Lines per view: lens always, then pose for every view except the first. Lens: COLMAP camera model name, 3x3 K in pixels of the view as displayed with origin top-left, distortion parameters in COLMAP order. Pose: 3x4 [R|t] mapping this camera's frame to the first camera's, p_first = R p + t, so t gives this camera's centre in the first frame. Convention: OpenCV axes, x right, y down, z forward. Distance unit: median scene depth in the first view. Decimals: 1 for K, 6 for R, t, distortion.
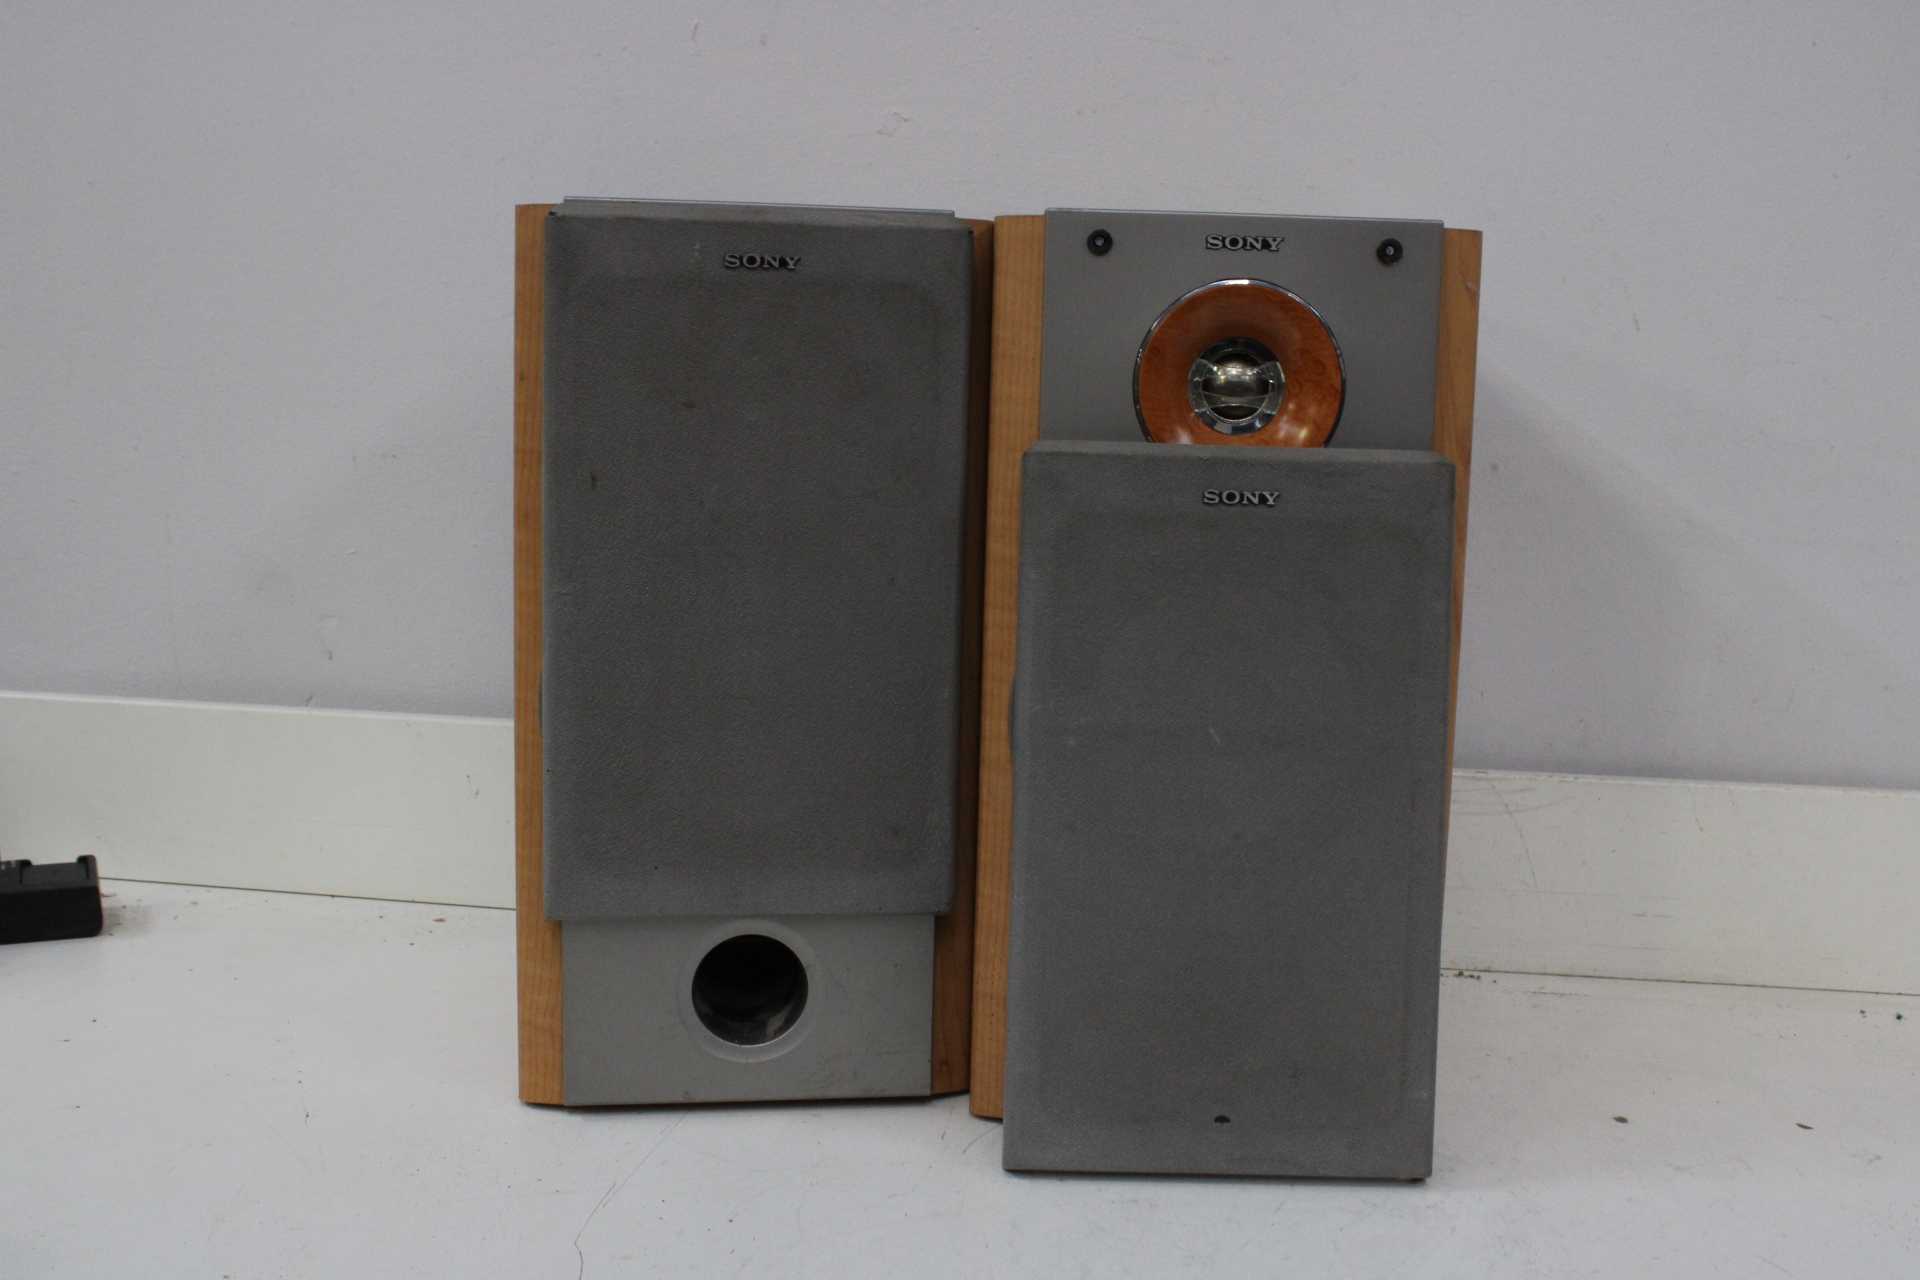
lens RADIAL K [[2075.0, 0, 950.0], [0, 2075.0, 632.1], [0, 0, 1]] dist [-0.129144, 0.000000]
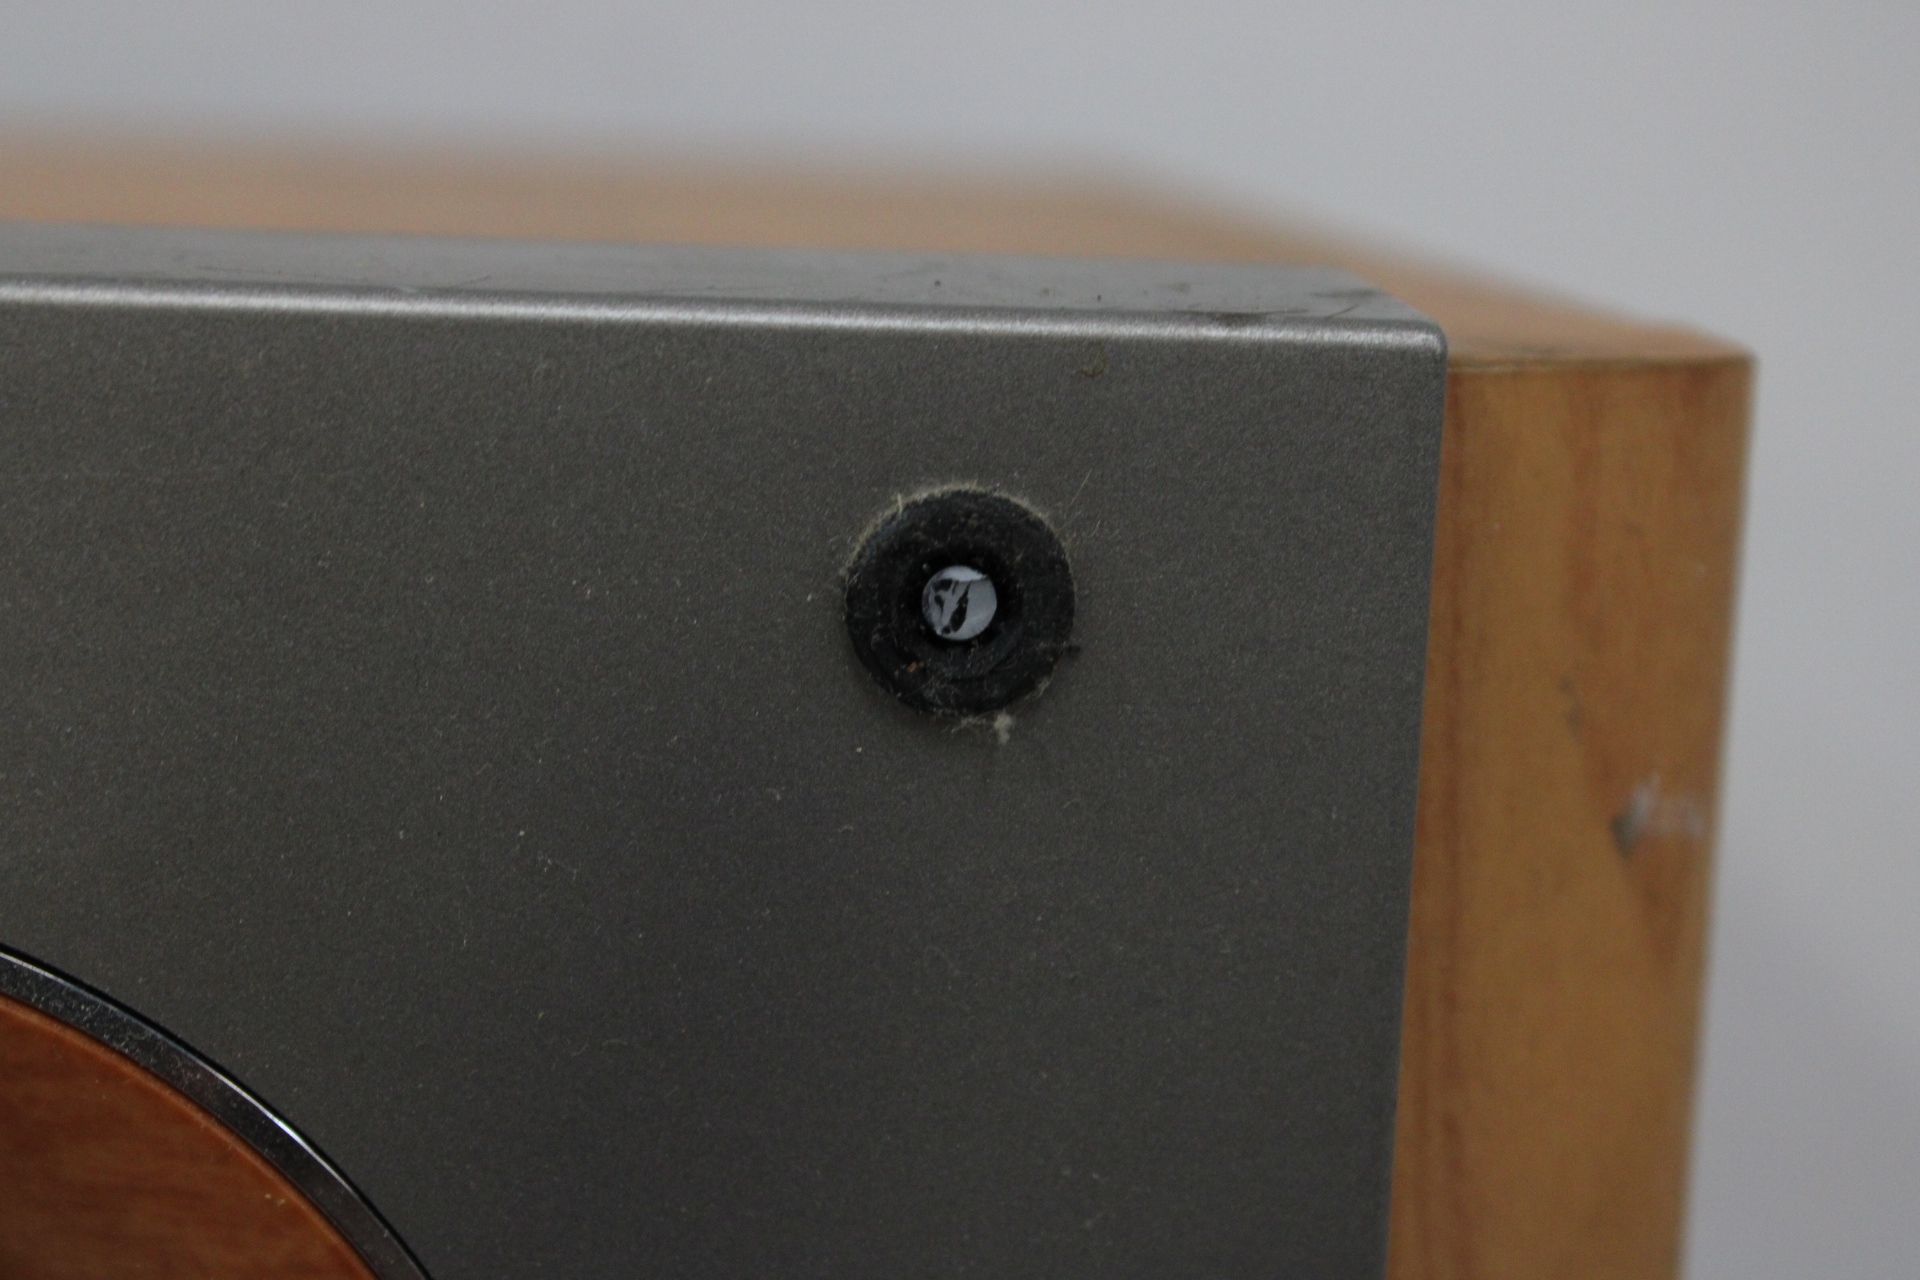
lens RADIAL K [[3359.4, 0, 963.2], [0, 3359.4, 650.0], [0, 0, 1]] dist [0.016280, 0.000000]
pose [[0.994179, -0.005086, 0.107617, 0.192724], [0.001937, 0.999567, 0.029352, -0.186405], [-0.107720, -0.028972, 0.993759, 0.810765]]
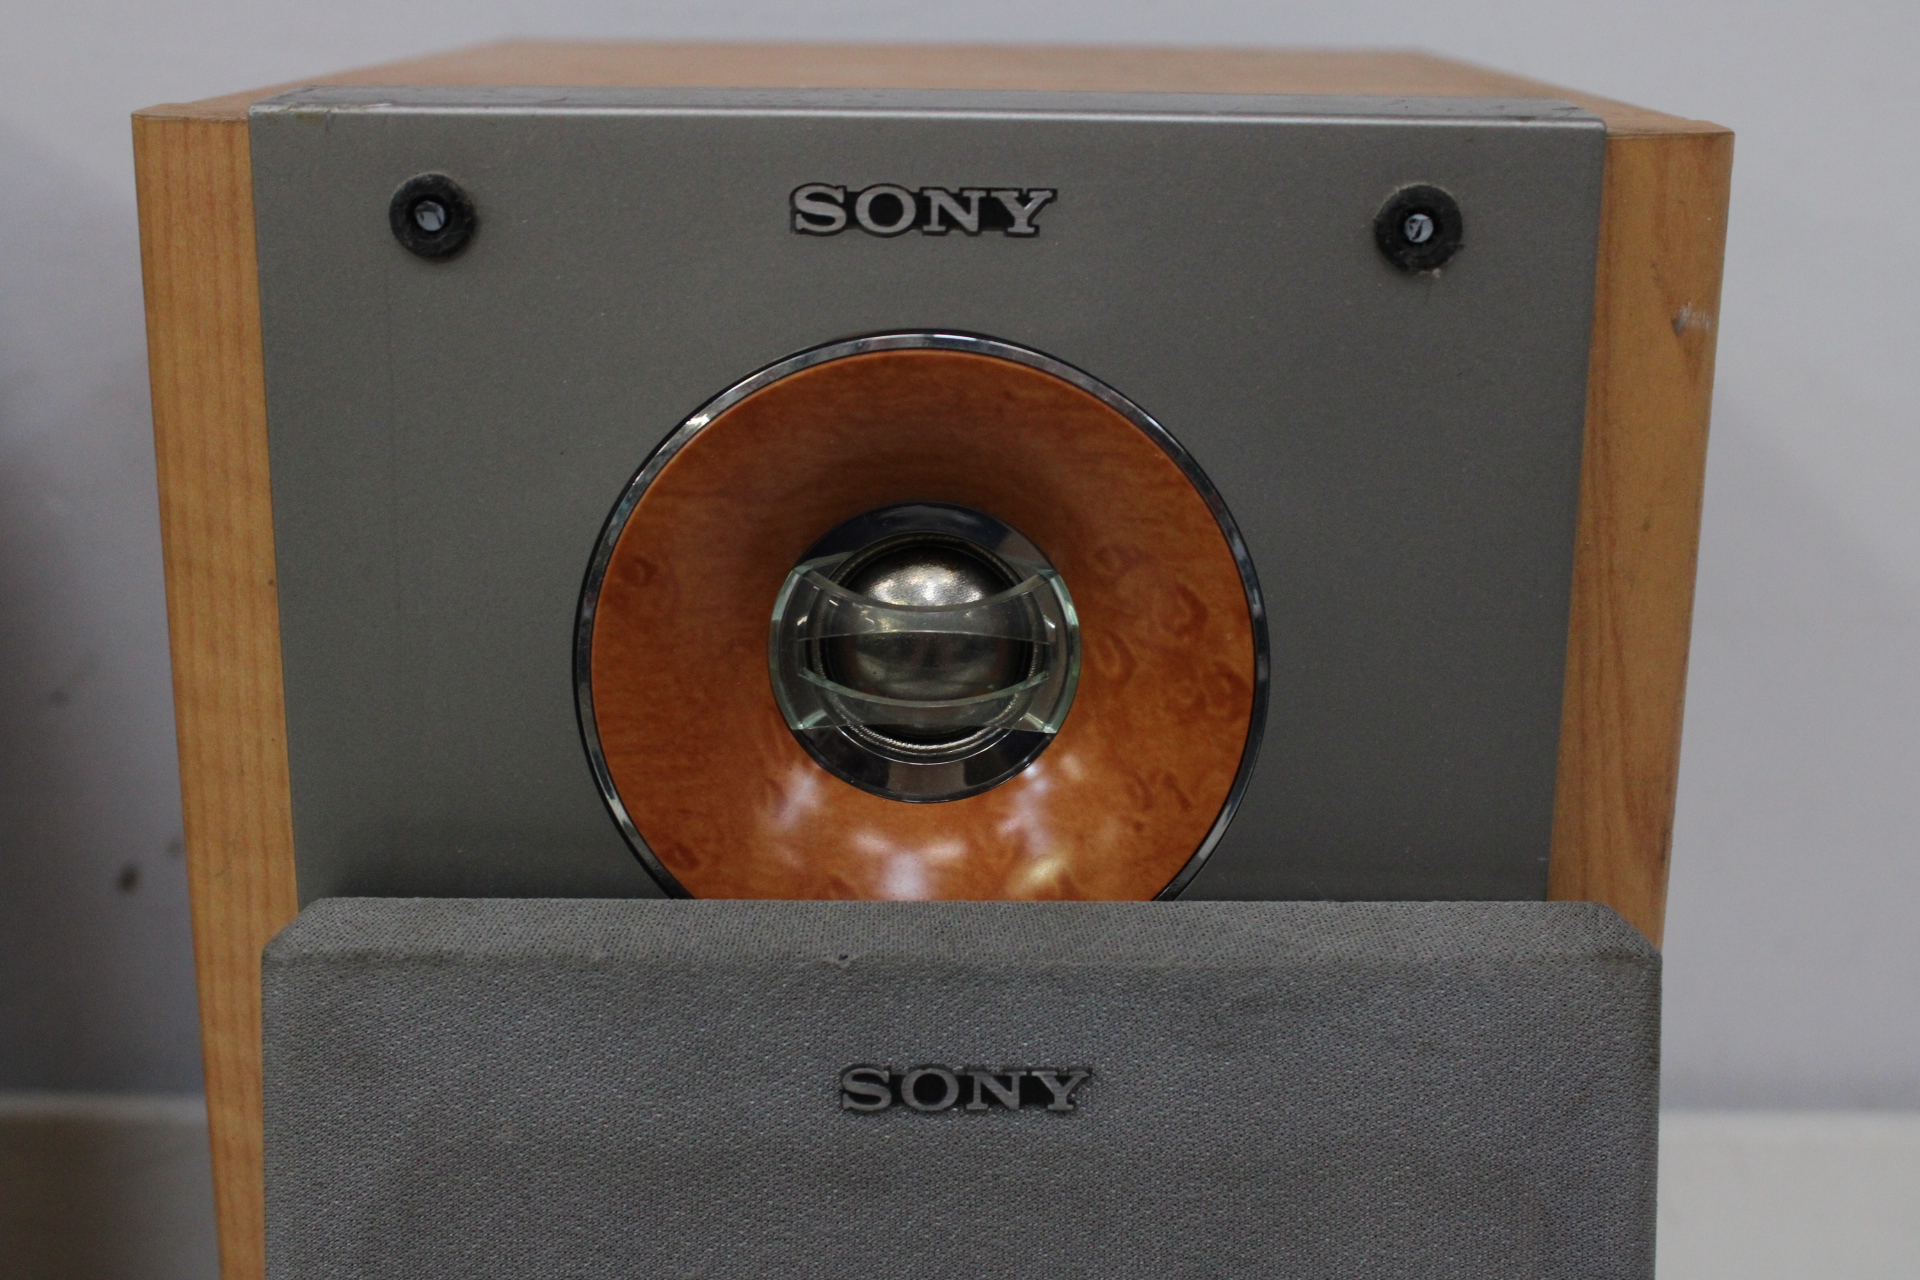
lens RADIAL K [[2595.8, 0, 961.9], [0, 2595.8, 638.6], [0, 0, 1]] dist [-0.057068, 0.000000]
pose [[0.999902, -0.014000, 0.000750, 0.146036], [0.013799, 0.992165, 0.124173, -0.172369], [-0.002482, -0.124150, 0.992260, 0.618333]]
